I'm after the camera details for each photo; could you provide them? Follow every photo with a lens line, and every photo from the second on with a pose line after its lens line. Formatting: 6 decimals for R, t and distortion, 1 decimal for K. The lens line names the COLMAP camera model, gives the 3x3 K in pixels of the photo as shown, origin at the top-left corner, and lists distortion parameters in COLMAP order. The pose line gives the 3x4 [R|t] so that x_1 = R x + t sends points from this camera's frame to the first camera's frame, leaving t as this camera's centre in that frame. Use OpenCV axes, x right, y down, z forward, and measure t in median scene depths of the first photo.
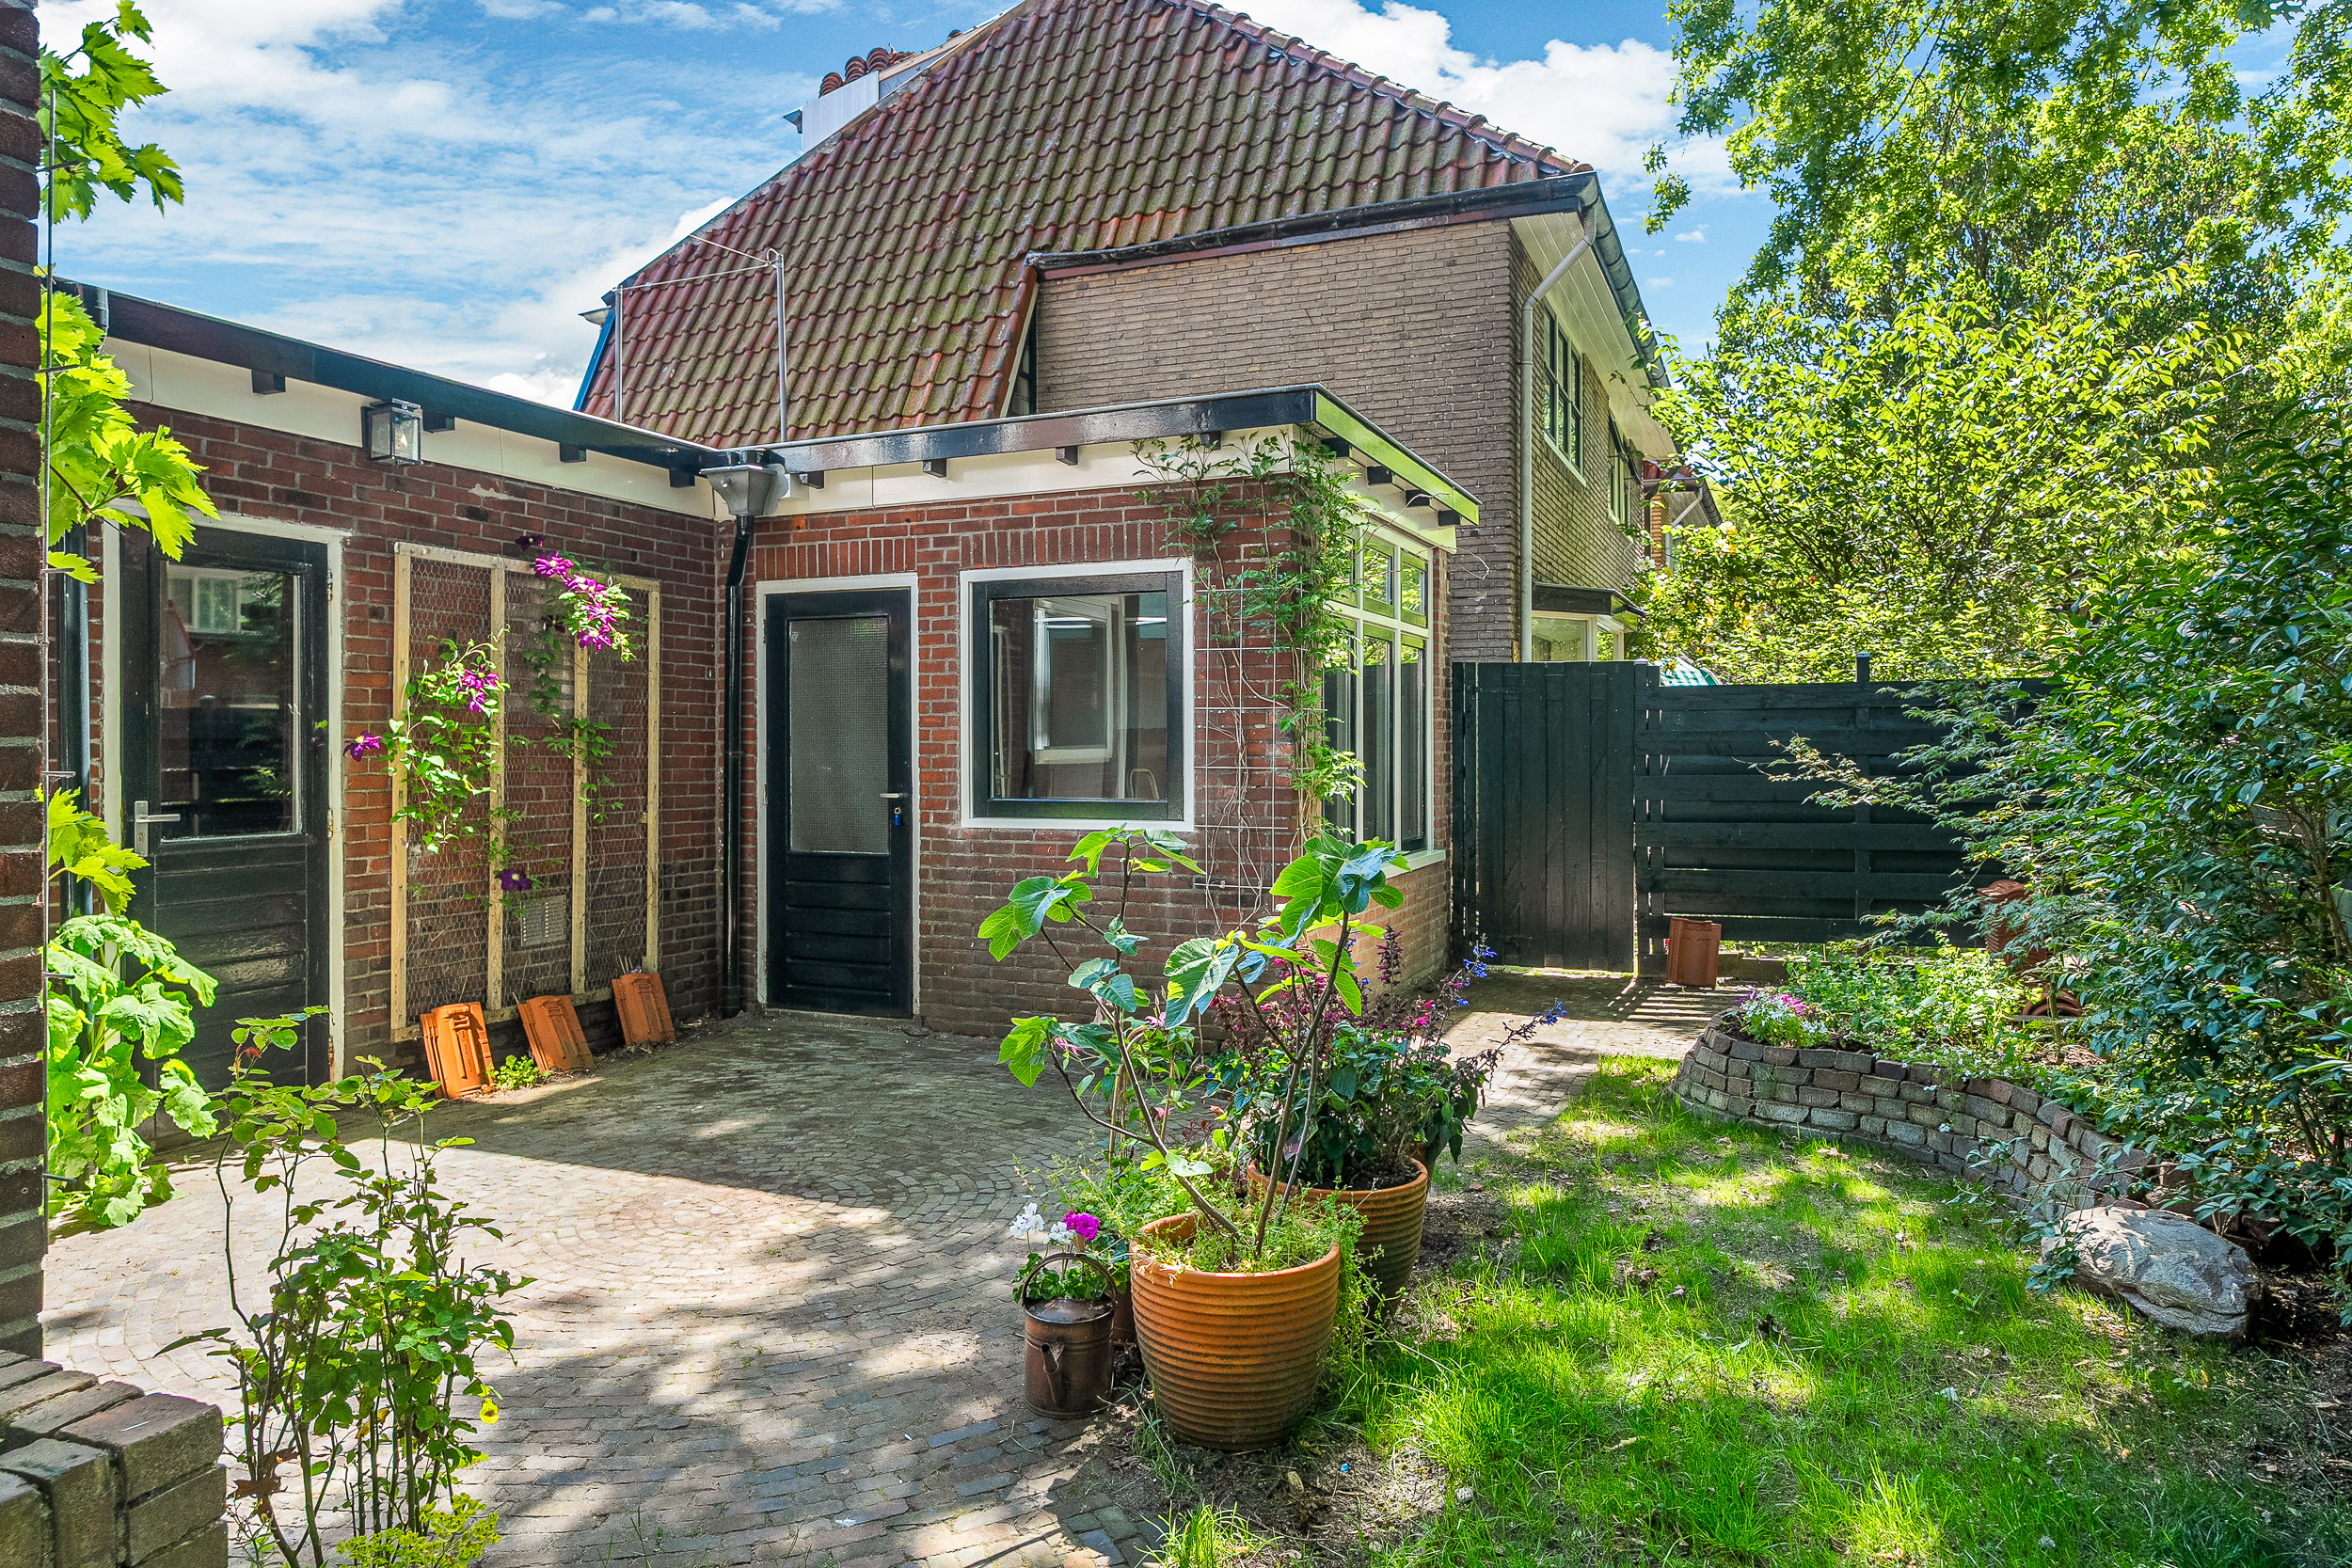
lens RADIAL K [[1494.4, 0, 1176.0], [0, 1494.4, 784.0], [0, 0, 1]] dist [-0.000381, 0.000865]
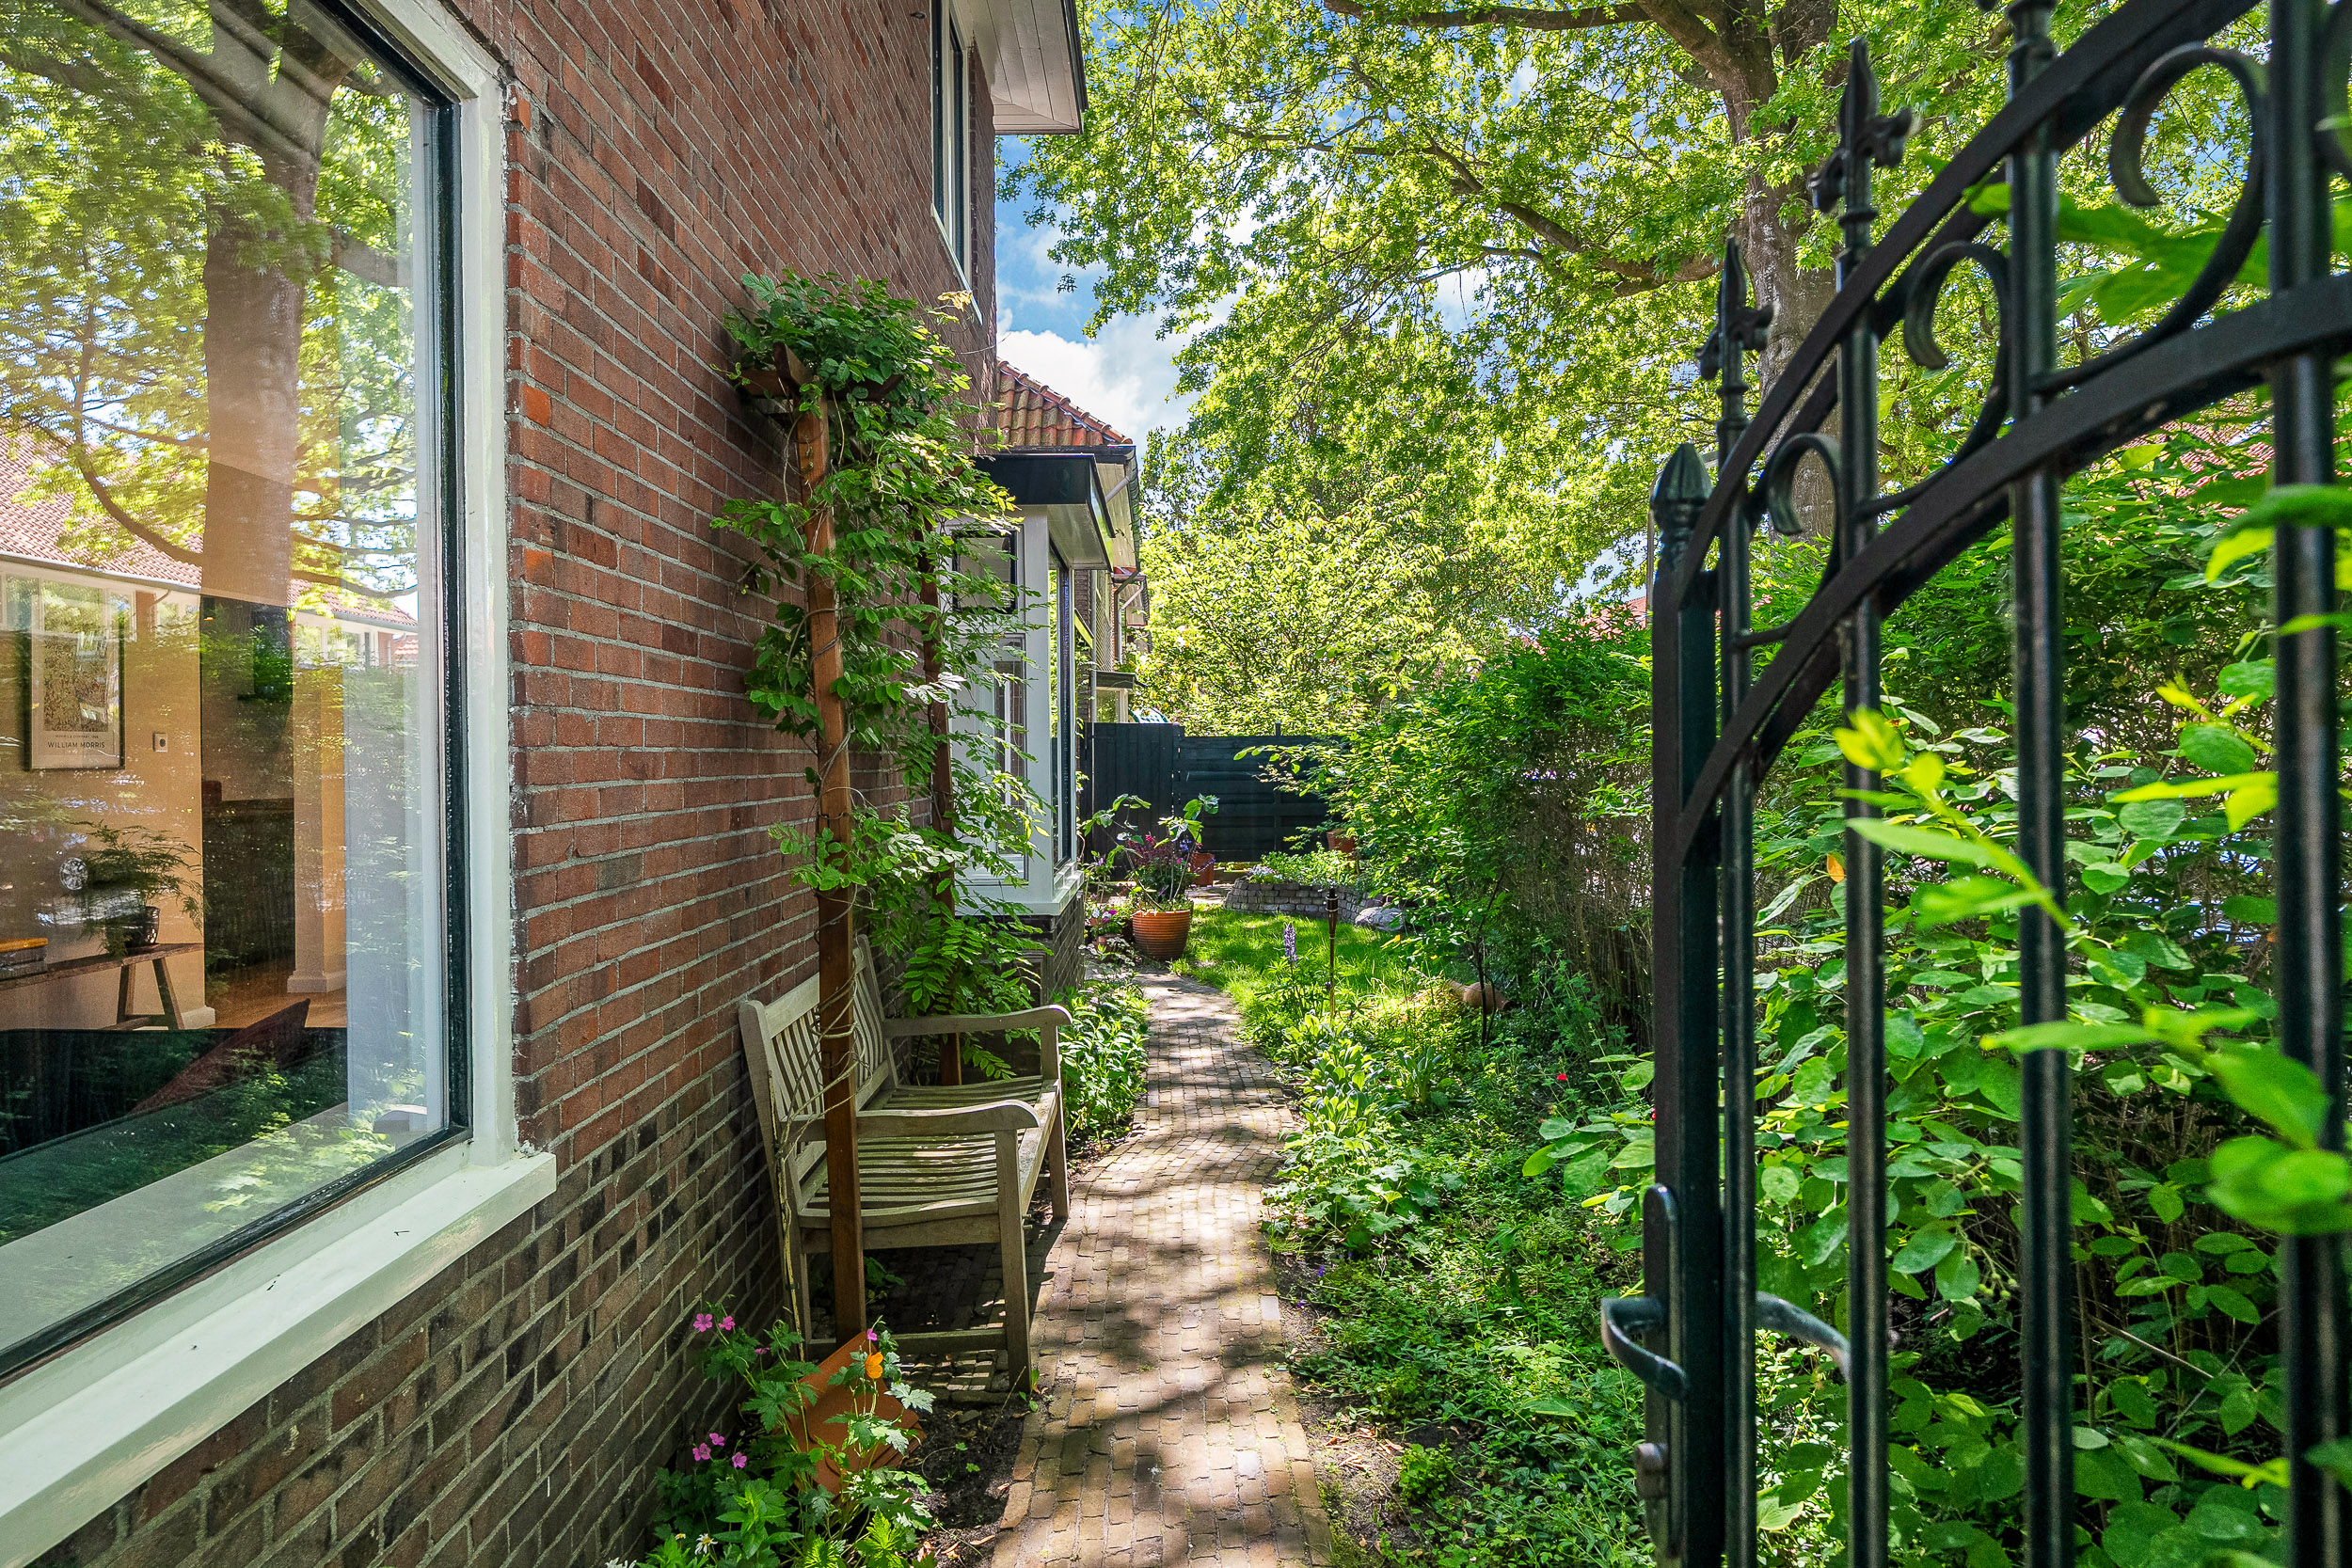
lens RADIAL K [[1486.4, 0, 1144.0], [0, 1486.4, 804.7], [0, 0, 1]] dist [-0.001397, -0.001776]
pose [[0.924692, -0.005736, 0.380674, -0.376724], [0.002379, 0.999954, 0.009286, 0.006936], [-0.380709, -0.007681, 0.924663, -0.635627]]
